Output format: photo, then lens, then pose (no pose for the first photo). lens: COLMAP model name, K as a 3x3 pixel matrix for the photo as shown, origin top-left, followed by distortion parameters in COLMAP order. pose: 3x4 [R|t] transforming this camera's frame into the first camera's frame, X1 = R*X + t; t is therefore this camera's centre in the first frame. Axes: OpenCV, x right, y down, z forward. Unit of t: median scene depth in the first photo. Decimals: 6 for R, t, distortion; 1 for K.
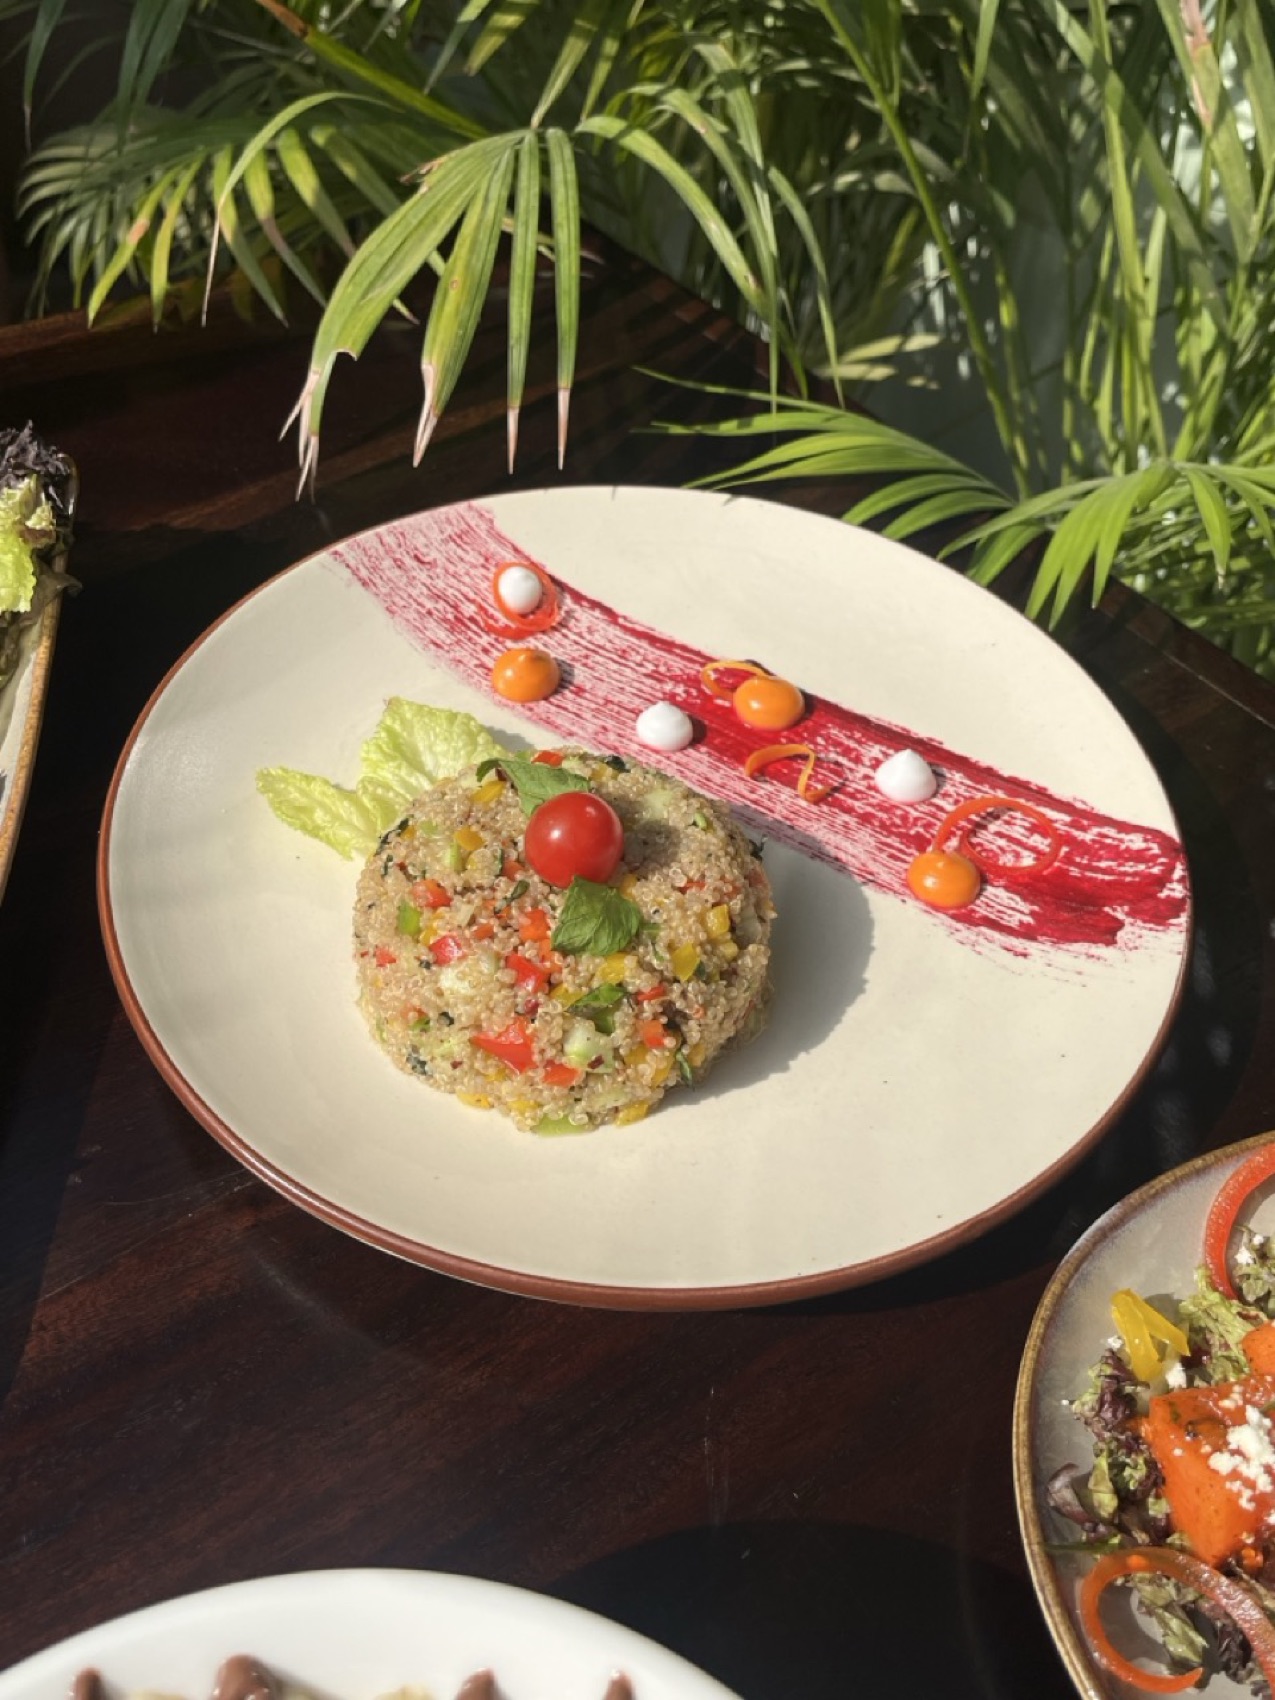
lens RADIAL K [[1409.3, 0, 637.5], [0, 1409.3, 850.0], [0, 0, 1]] dist [0.010918, 0.007445]
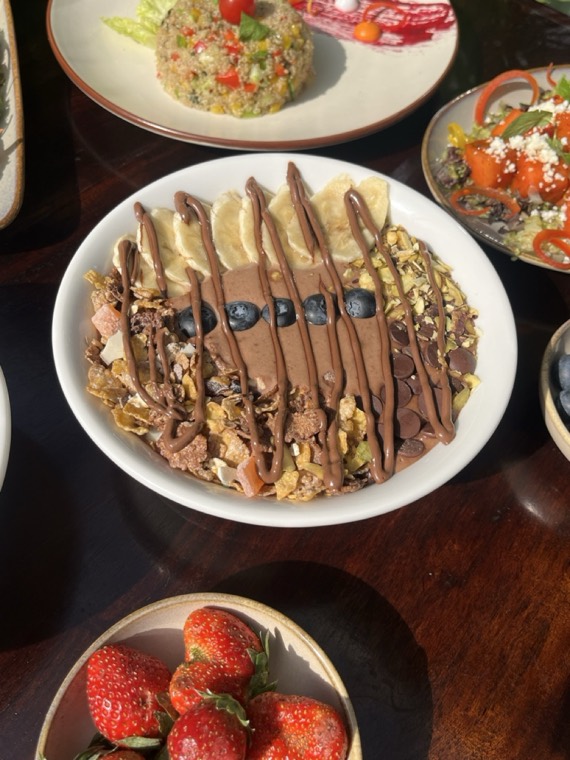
lens RADIAL K [[630.0, 0, 285.0], [0, 630.0, 380.0], [0, 0, 1]] dist [0.010918, 0.007445]
pose [[0.976740, -0.177766, 0.119908, -0.229702], [0.151775, 0.968172, 0.199014, 0.462445], [-0.151470, -0.176186, 0.972633, -0.304765]]
